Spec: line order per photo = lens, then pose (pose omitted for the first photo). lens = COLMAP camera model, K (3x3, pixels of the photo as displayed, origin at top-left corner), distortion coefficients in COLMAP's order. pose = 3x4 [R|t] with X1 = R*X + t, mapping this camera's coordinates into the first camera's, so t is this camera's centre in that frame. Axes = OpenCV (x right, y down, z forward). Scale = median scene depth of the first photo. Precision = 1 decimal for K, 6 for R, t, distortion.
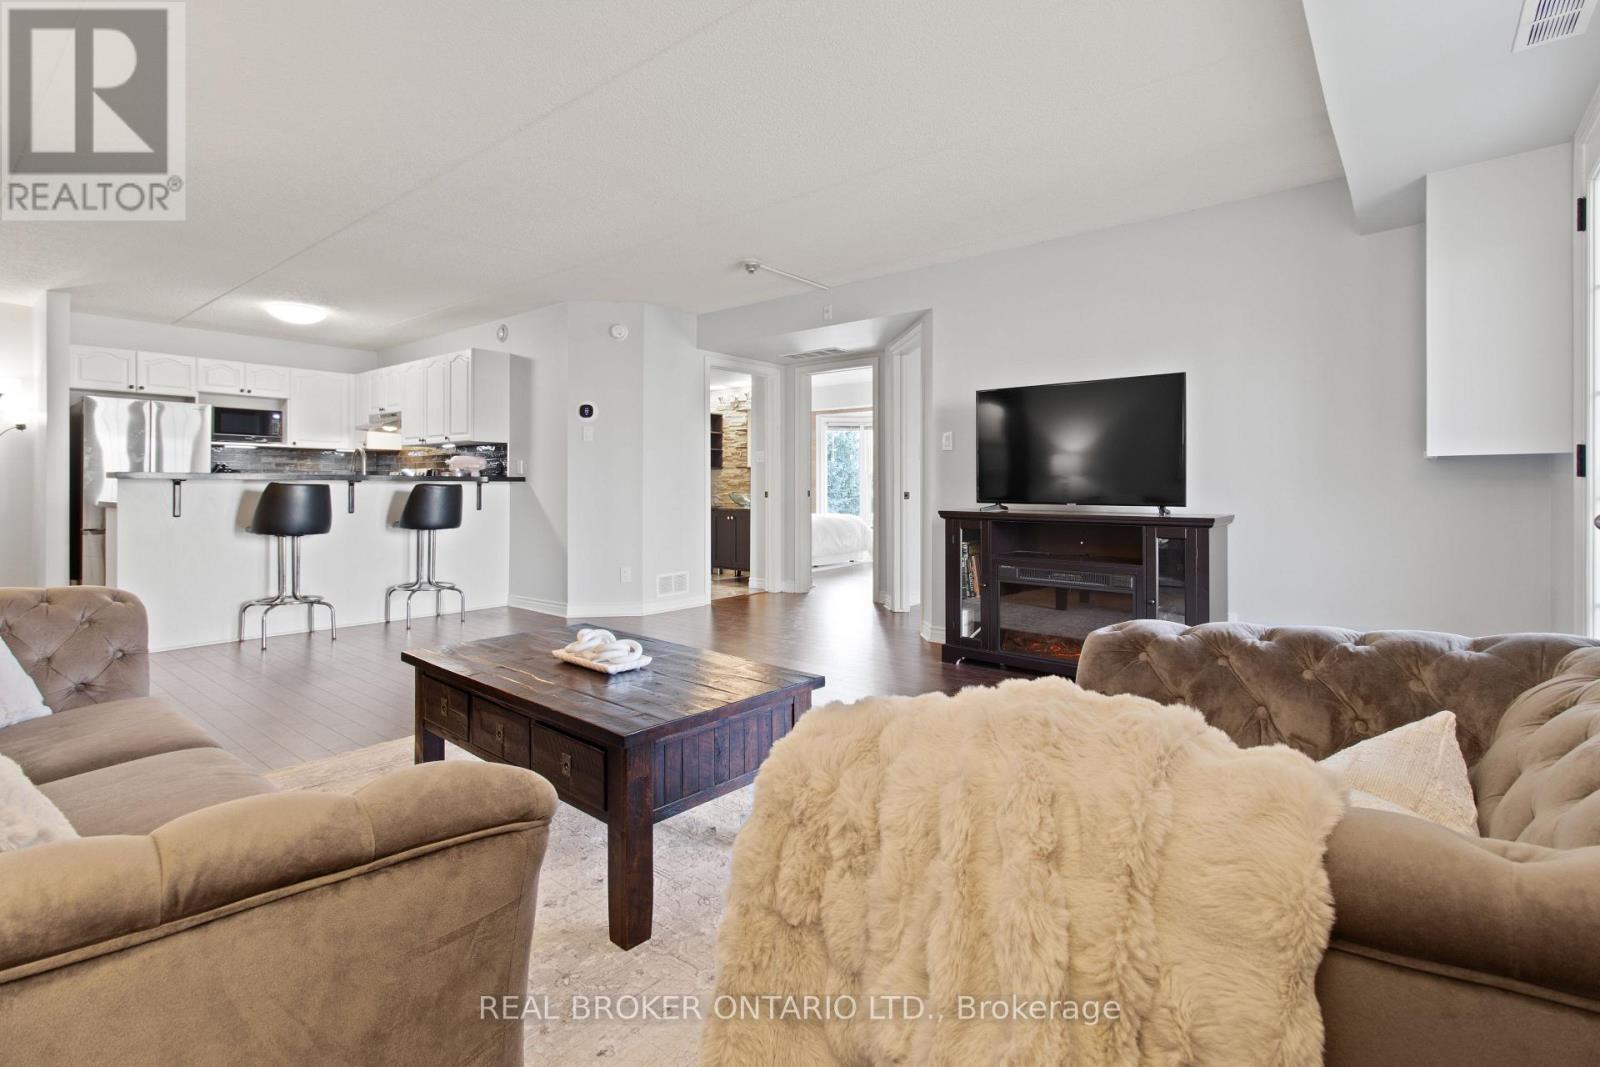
lens RADIAL K [[736.9, 0, 820.8], [0, 736.9, 490.6], [0, 0, 1]] dist [0.000362, -0.000279]
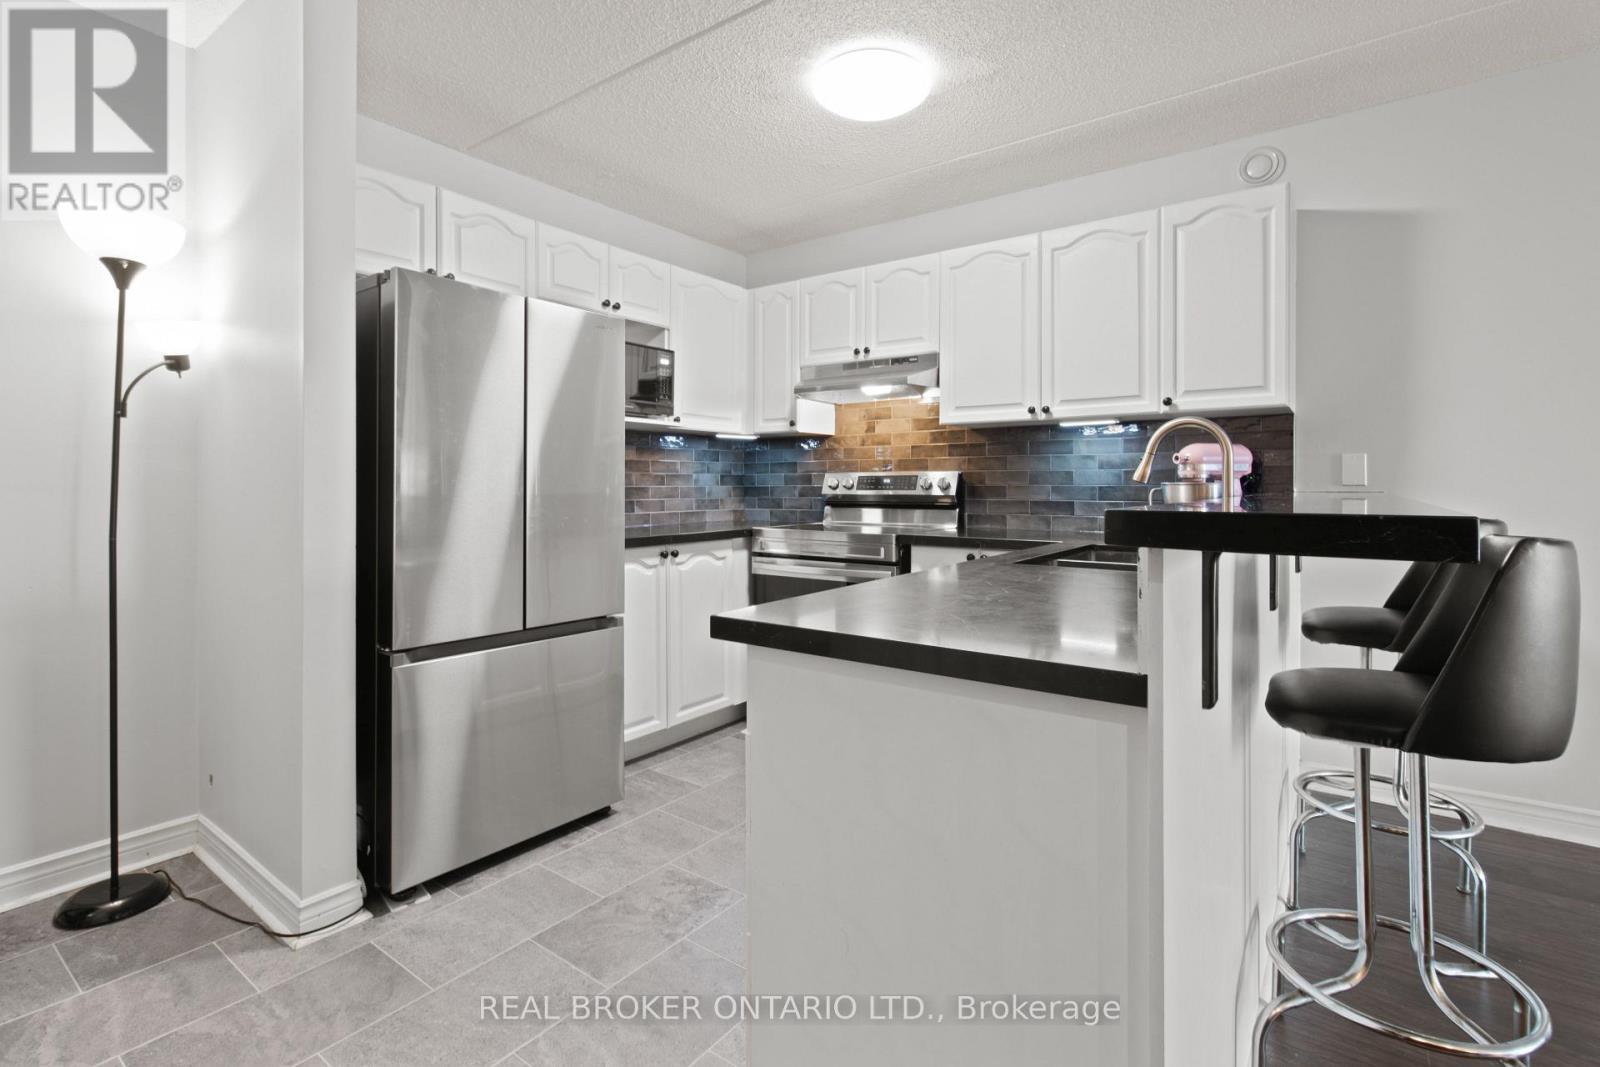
lens RADIAL K [[749.4, 0, 820.4], [0, 749.4, 483.9], [0, 0, 1]] dist [0.001229, -0.000045]
pose [[0.999323, -0.001512, 0.036760, -0.743298], [0.001768, 0.999975, -0.006914, -0.021383], [-0.036748, 0.006974, 0.999300, 0.585523]]
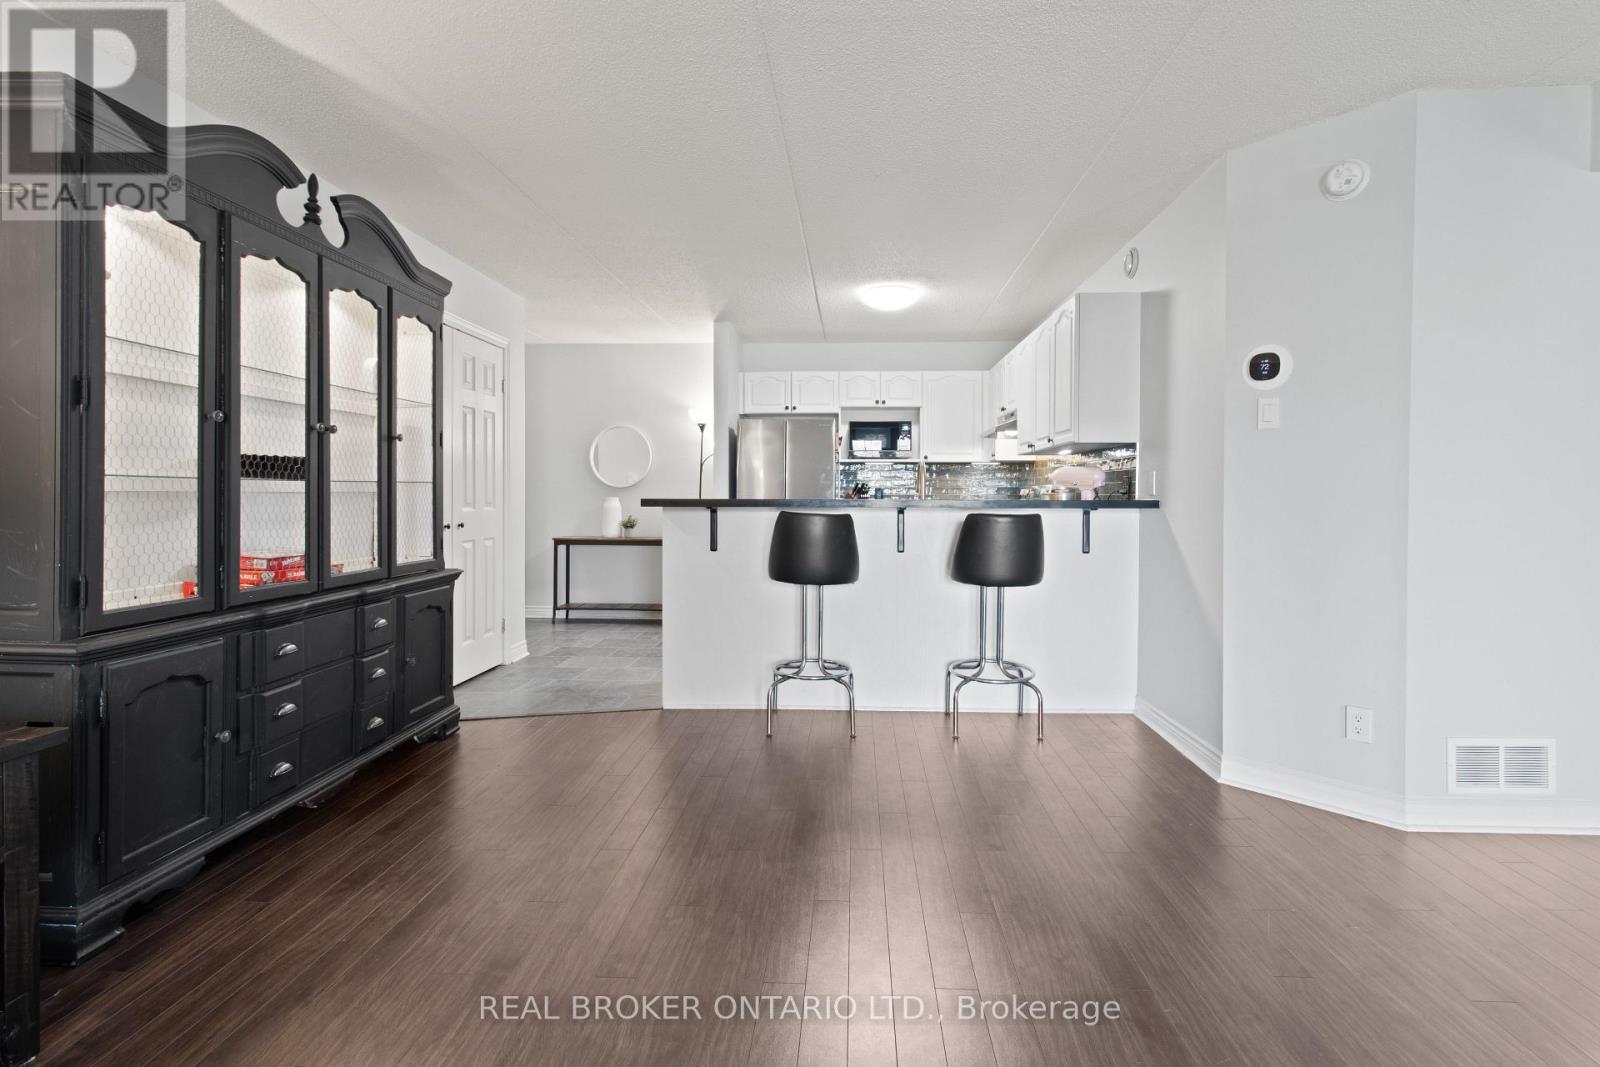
lens RADIAL K [[741.6, 0, 815.1], [0, 741.6, 503.1], [0, 0, 1]] dist [-0.000379, 0.000011]
pose [[0.575041, 0.010424, -0.818058, -0.085034], [-0.004813, 0.999945, 0.009358, -0.020911], [0.818110, -0.001444, 0.575059, 0.454359]]
